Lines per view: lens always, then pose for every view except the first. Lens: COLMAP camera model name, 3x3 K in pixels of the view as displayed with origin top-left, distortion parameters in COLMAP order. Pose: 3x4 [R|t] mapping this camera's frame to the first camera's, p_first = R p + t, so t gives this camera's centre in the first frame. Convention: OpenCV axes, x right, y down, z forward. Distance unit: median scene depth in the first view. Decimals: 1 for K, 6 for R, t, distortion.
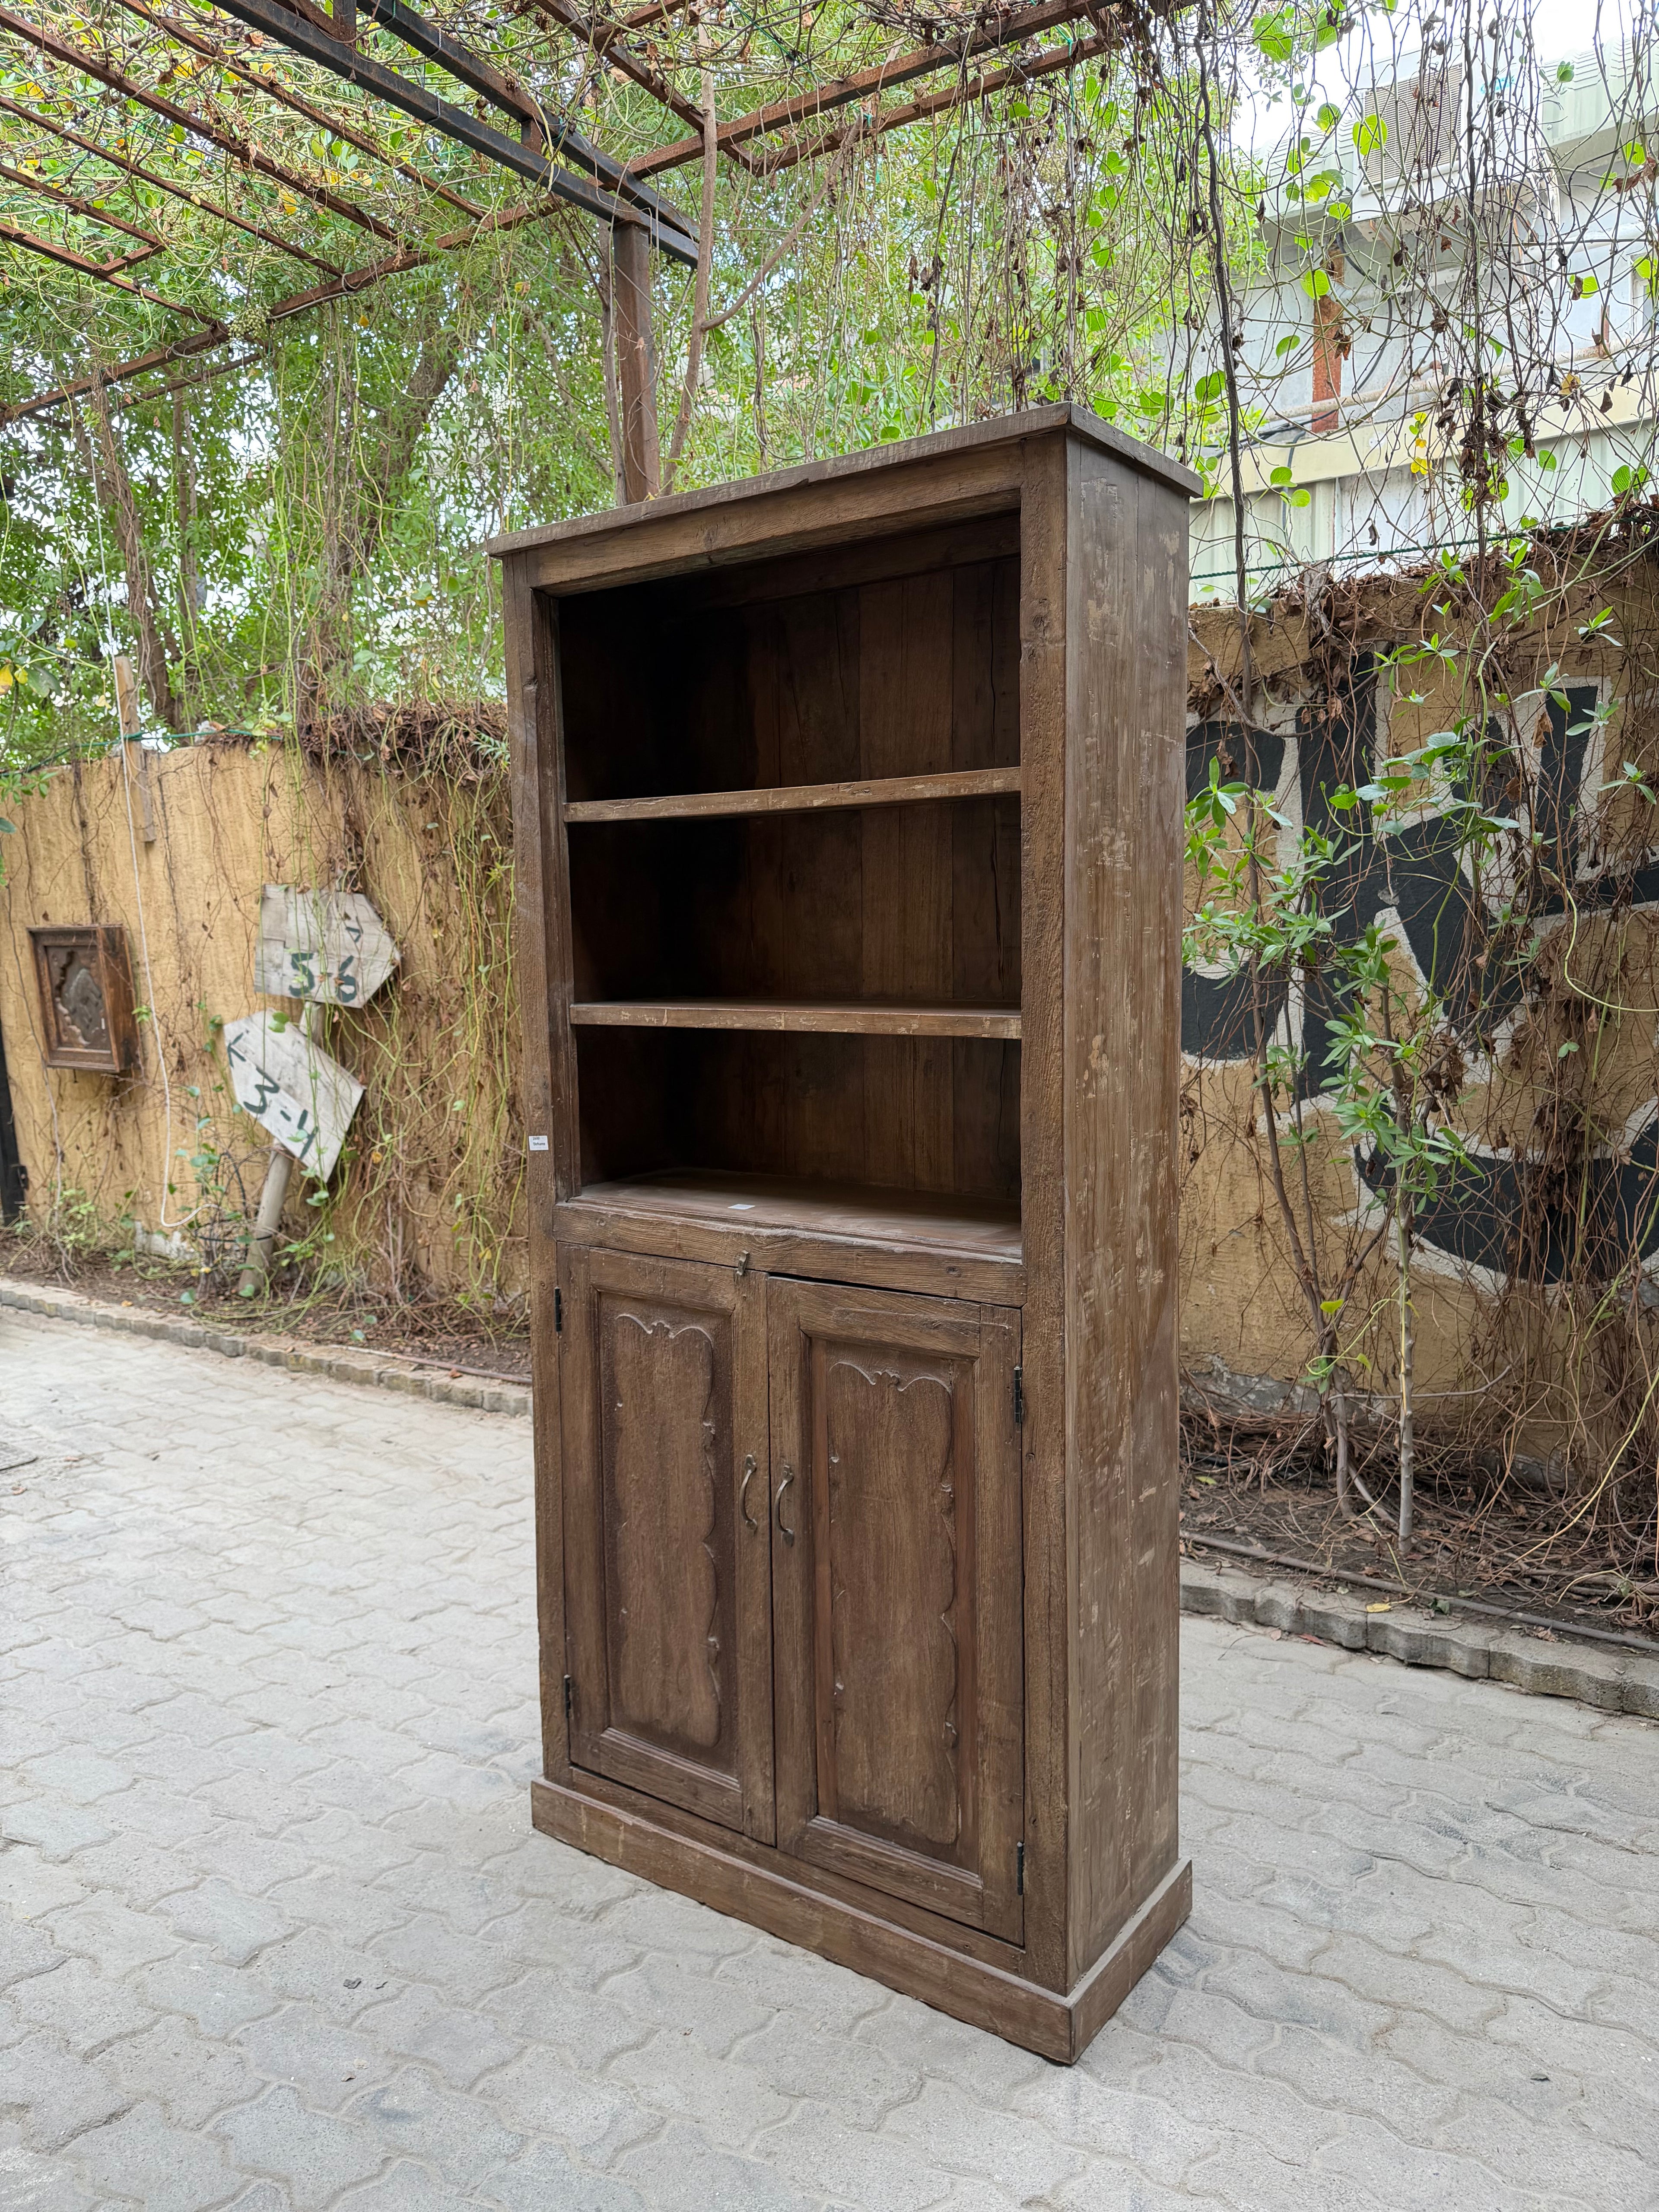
lens RADIAL K [[1619.3, 0, 829.5], [0, 1619.3, 1106.0], [0, 0, 1]] dist [0.042745, -0.059769]
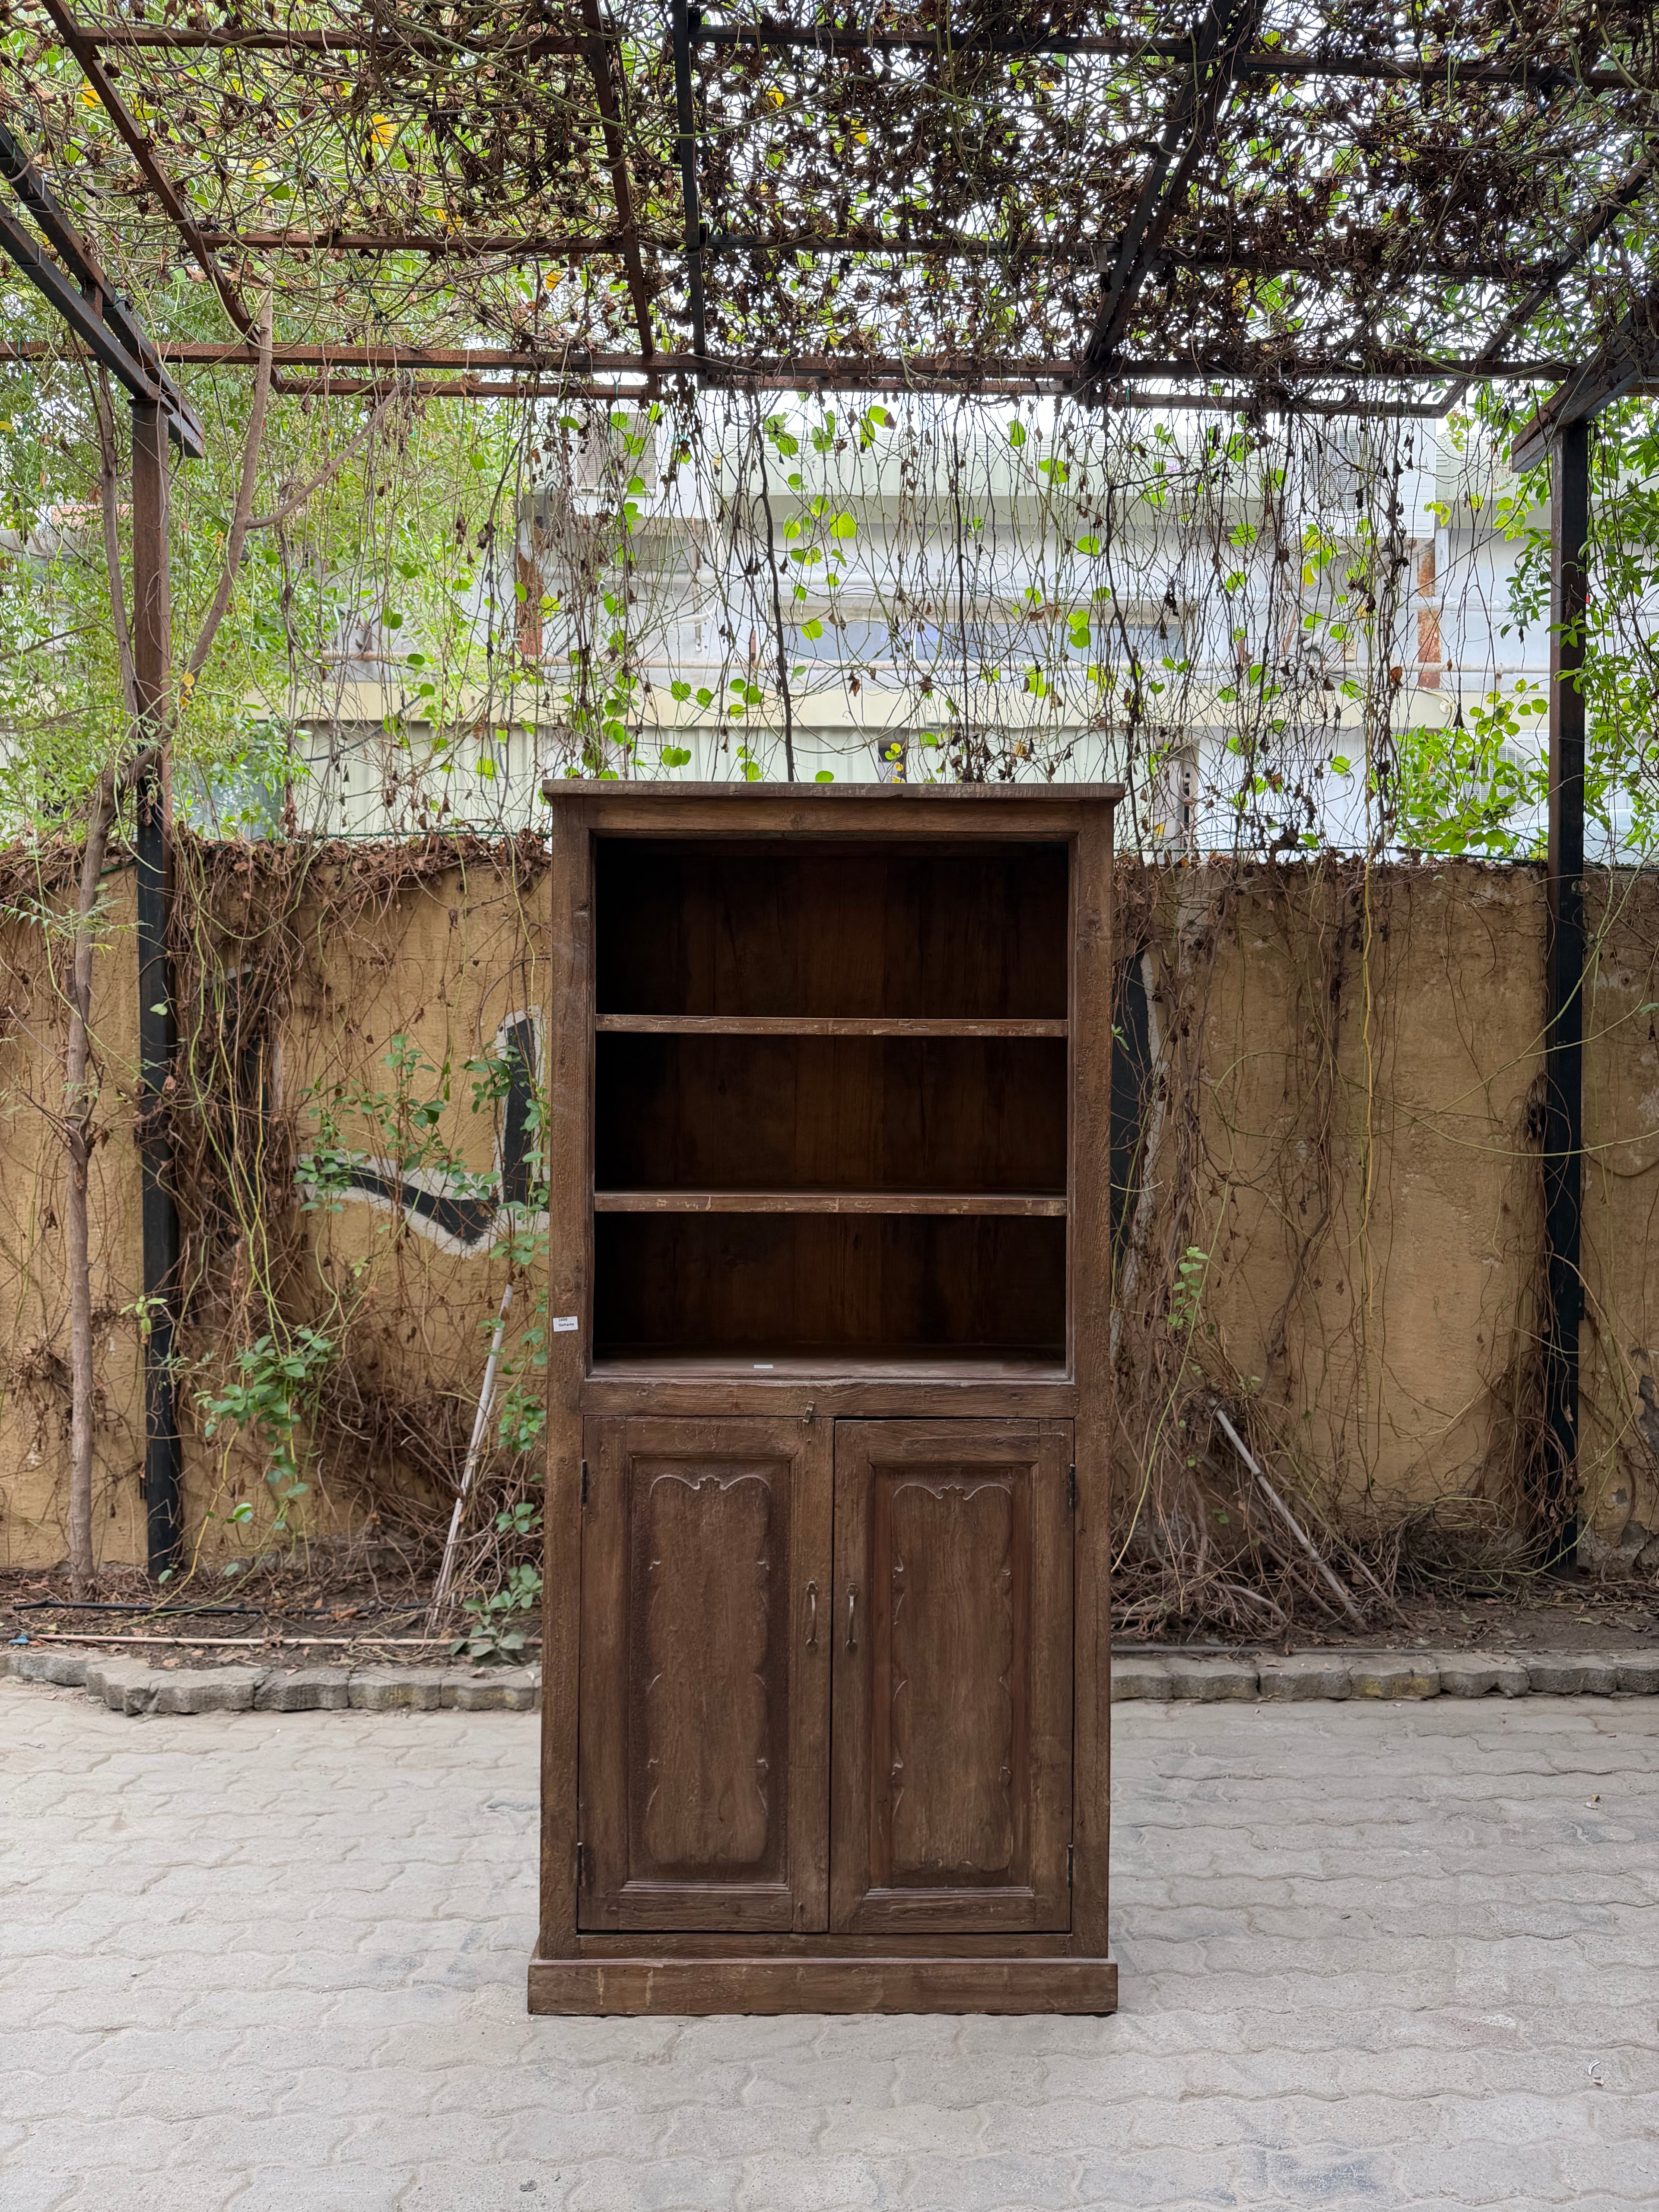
lens RADIAL K [[1642.9, 0, 827.9], [0, 1642.9, 1102.4], [0, 0, 1]] dist [0.000434, -0.005671]
pose [[0.789134, 0.026309, 0.613658, -0.762432], [0.046315, 0.993689, -0.102161, -0.003331], [-0.612473, 0.109040, 0.782935, 0.040662]]
